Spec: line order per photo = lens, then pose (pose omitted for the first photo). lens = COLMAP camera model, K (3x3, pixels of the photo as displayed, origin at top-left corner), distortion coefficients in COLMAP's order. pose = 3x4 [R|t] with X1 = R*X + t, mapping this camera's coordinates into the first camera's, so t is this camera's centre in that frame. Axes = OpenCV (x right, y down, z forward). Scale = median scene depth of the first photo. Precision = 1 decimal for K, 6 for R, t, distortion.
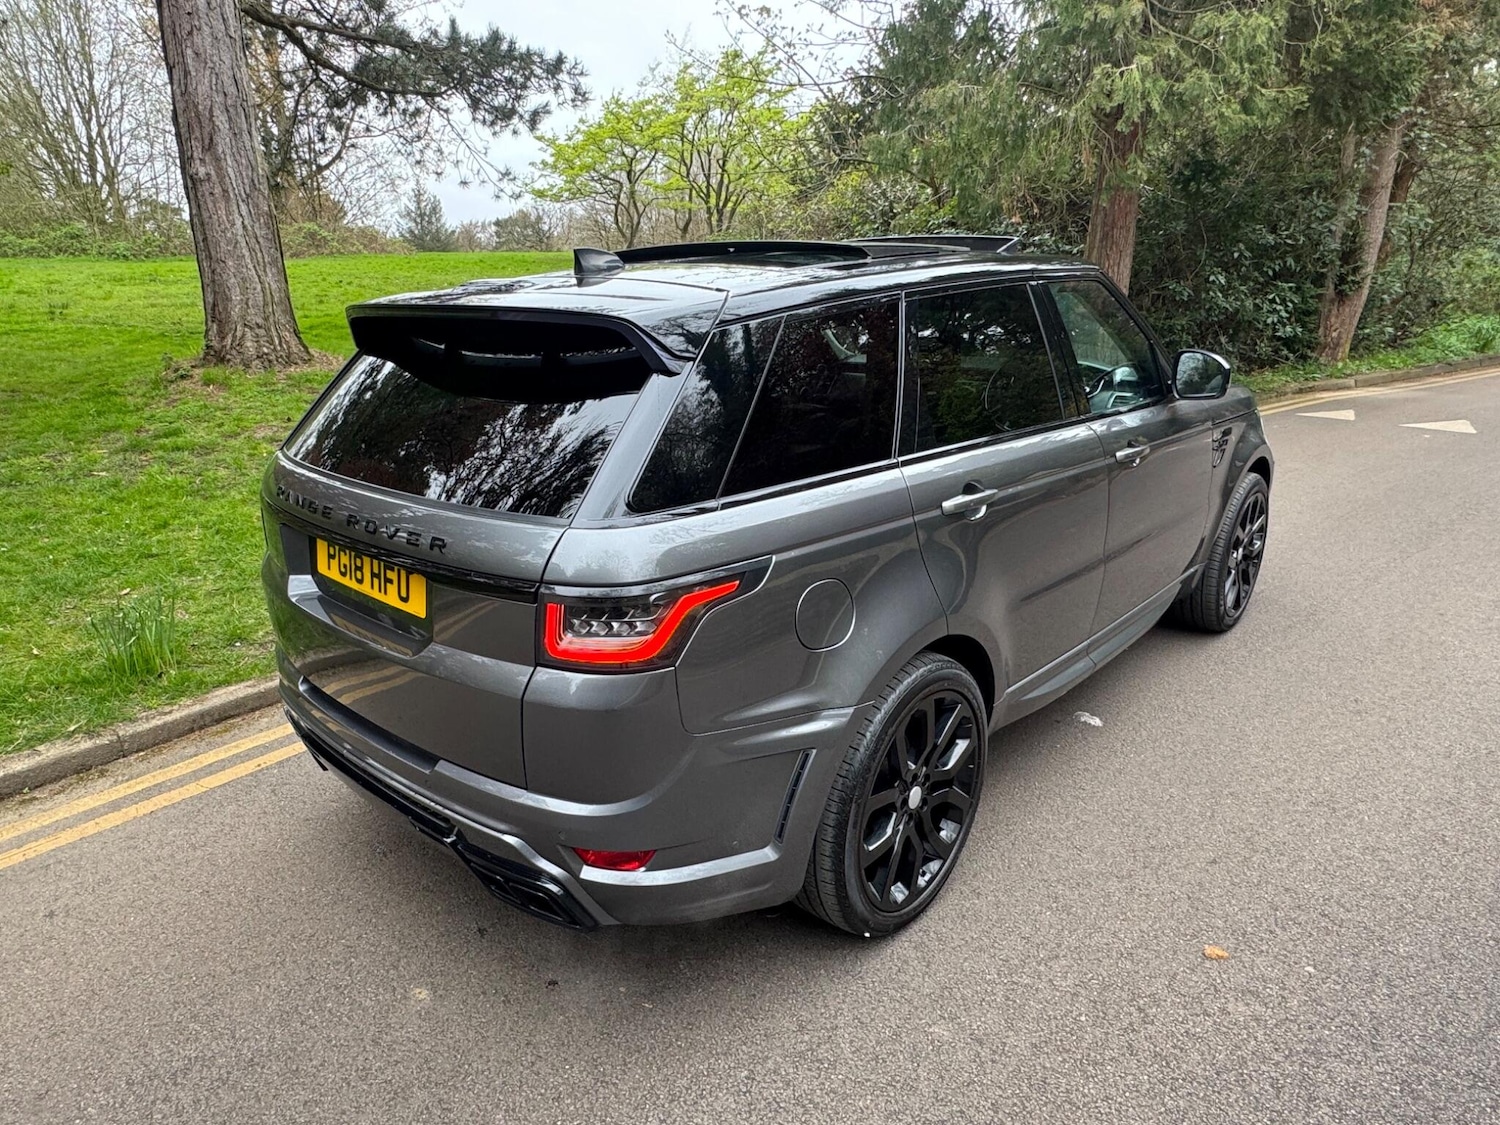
lens RADIAL K [[934.0, 0, 676.8], [0, 934.0, 572.9], [0, 0, 1]] dist [-0.001044, 0.000376]
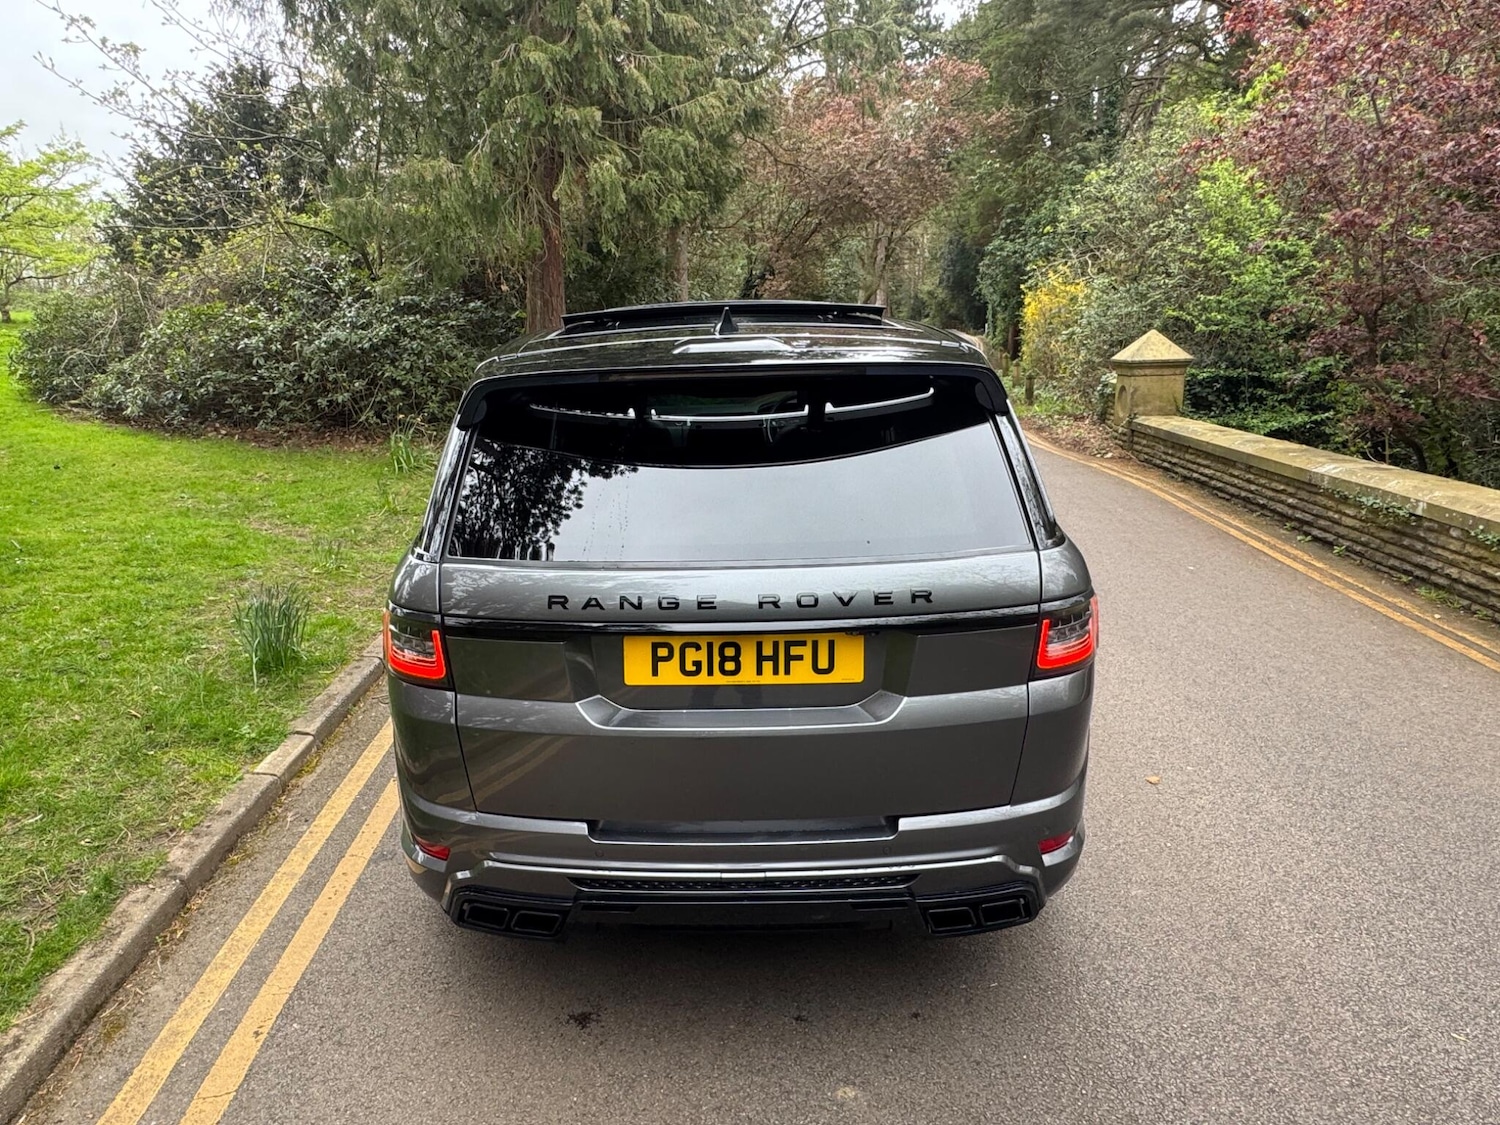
lens RADIAL K [[934.0, 0, 676.8], [0, 934.0, 572.9], [0, 0, 1]] dist [-0.001044, 0.000376]
pose [[0.733249, -0.179053, 0.655962, -0.623522], [0.222507, 0.974777, 0.017354, -0.073219], [-0.642524, 0.133231, 0.754594, 0.230709]]
